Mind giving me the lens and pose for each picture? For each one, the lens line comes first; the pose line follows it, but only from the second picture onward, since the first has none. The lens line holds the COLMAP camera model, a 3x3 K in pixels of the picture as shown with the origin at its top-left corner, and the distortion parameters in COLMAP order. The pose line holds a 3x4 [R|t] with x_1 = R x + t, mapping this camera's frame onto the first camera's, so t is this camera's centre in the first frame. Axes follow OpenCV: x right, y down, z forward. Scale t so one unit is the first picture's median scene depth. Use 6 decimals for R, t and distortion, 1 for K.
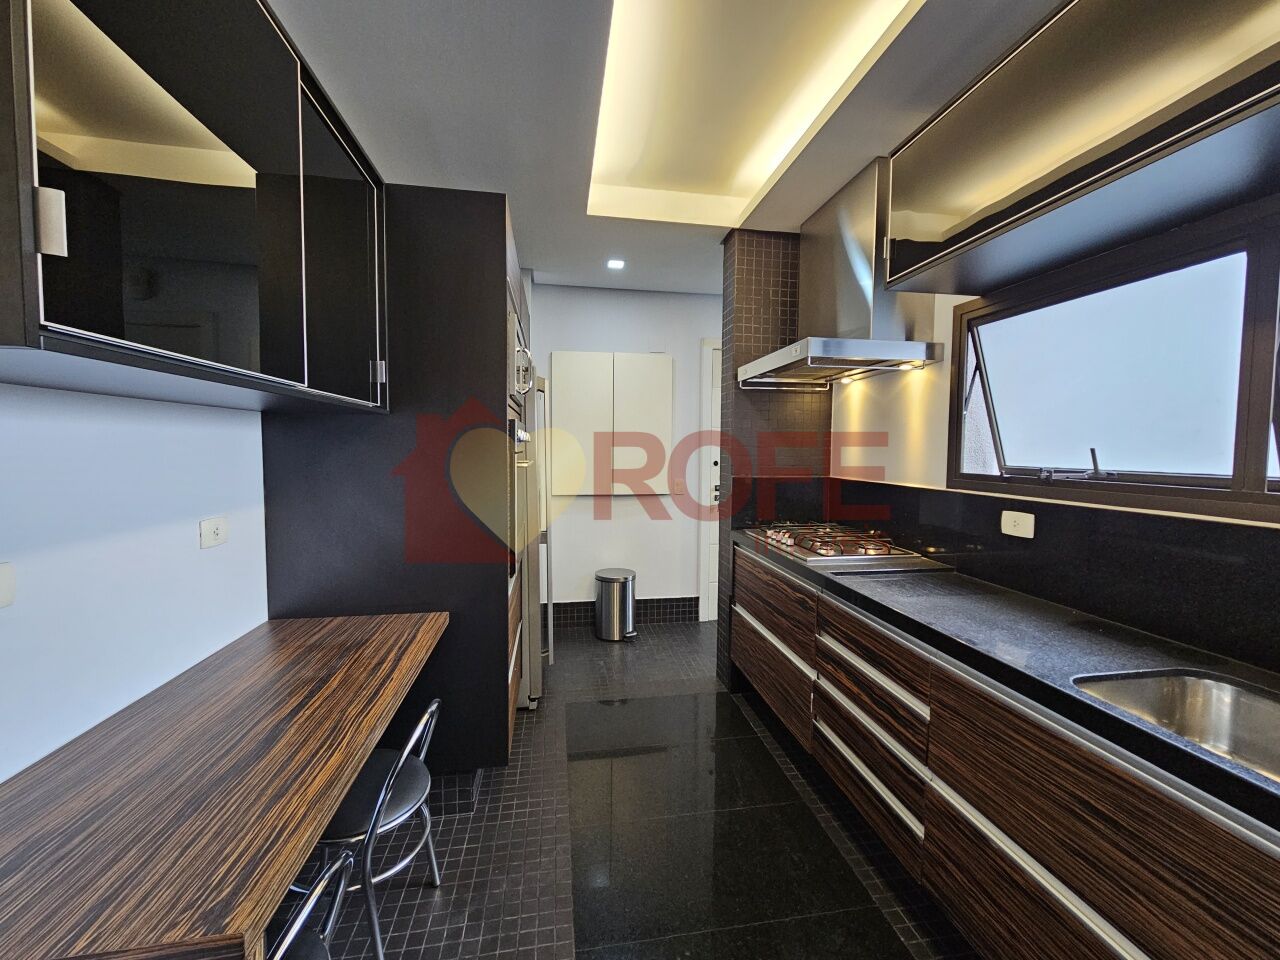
lens RADIAL K [[522.6, 0, 640.7], [0, 522.6, 474.6], [0, 0, 1]] dist [0.000780, 0.000679]
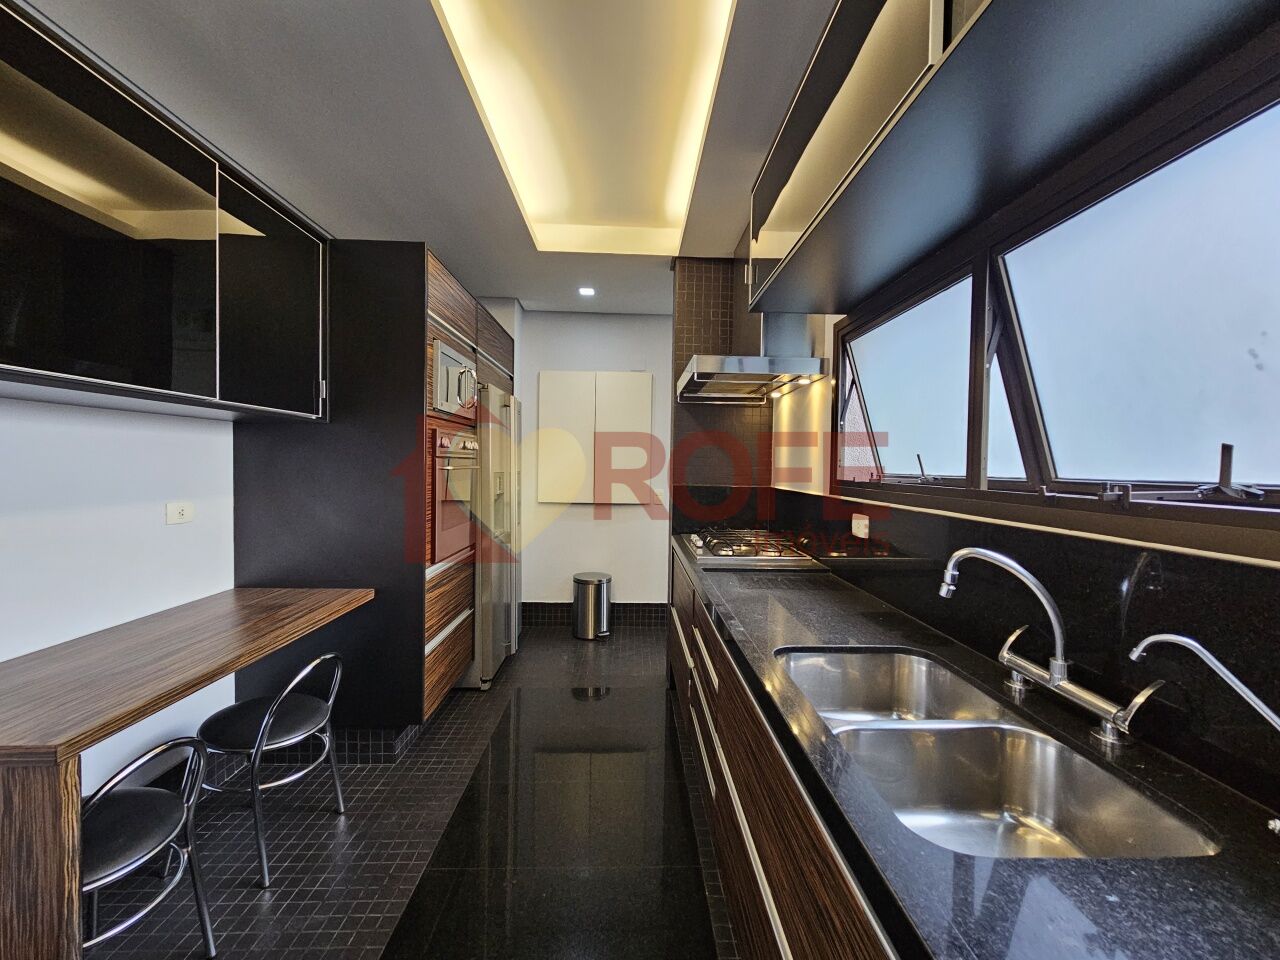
lens RADIAL K [[525.1, 0, 644.0], [0, 525.1, 476.7], [0, 0, 1]] dist [-0.000089, 0.000907]
pose [[0.991582, 0.012560, -0.128871, 0.354612], [-0.016524, 0.999421, -0.029735, 0.028643], [0.128423, 0.031614, 0.991215, -0.107075]]
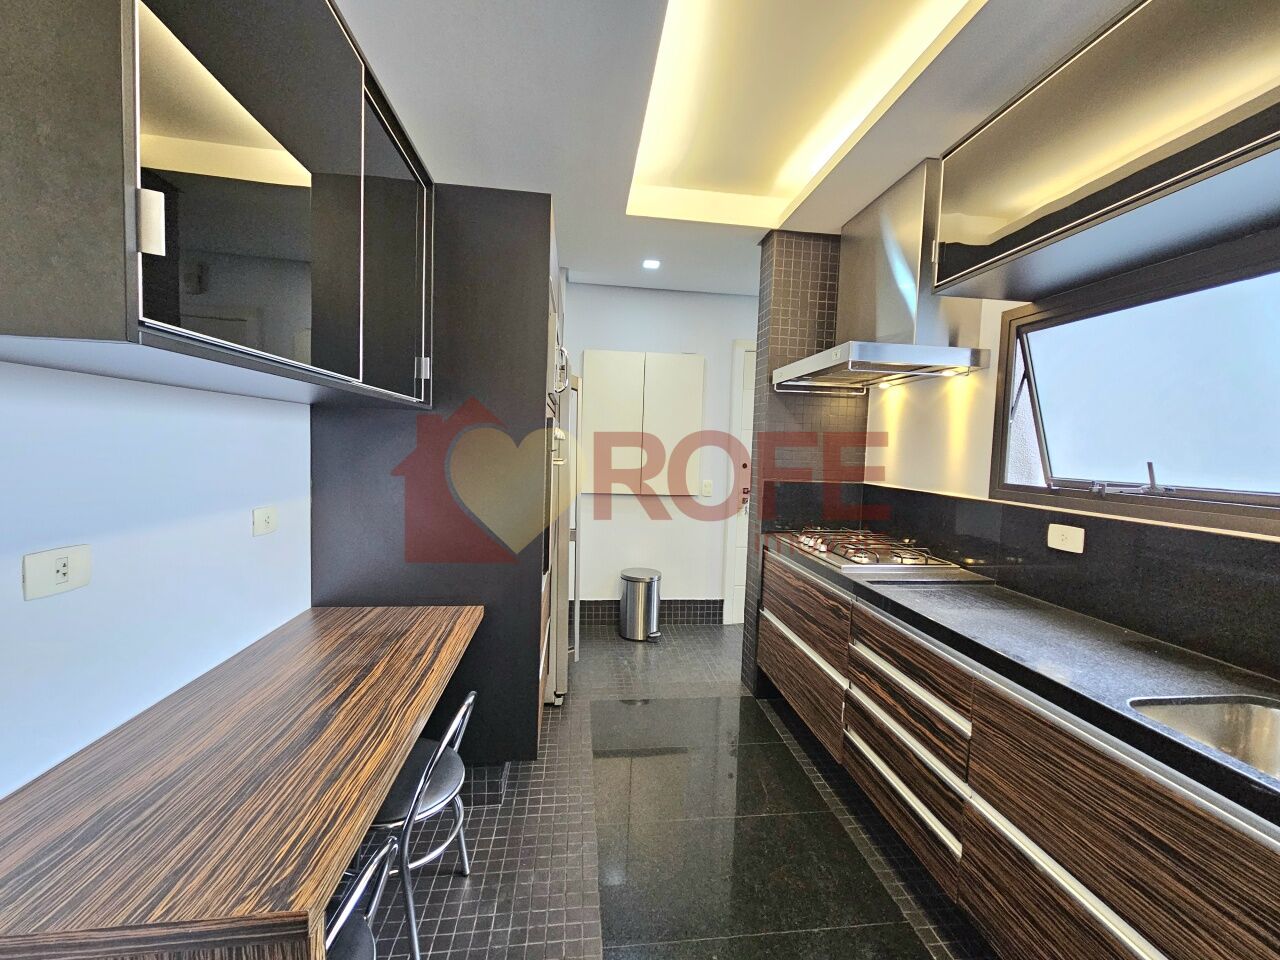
lens RADIAL K [[523.4, 0, 640.1], [0, 523.4, 475.1], [0, 0, 1]] dist [0.001211, 0.000888]
pose [[0.998754, 0.028092, -0.041249, -0.025819], [-0.028016, 0.999605, 0.002413, -0.002118], [0.041300, -0.001255, 0.999146, -0.002359]]
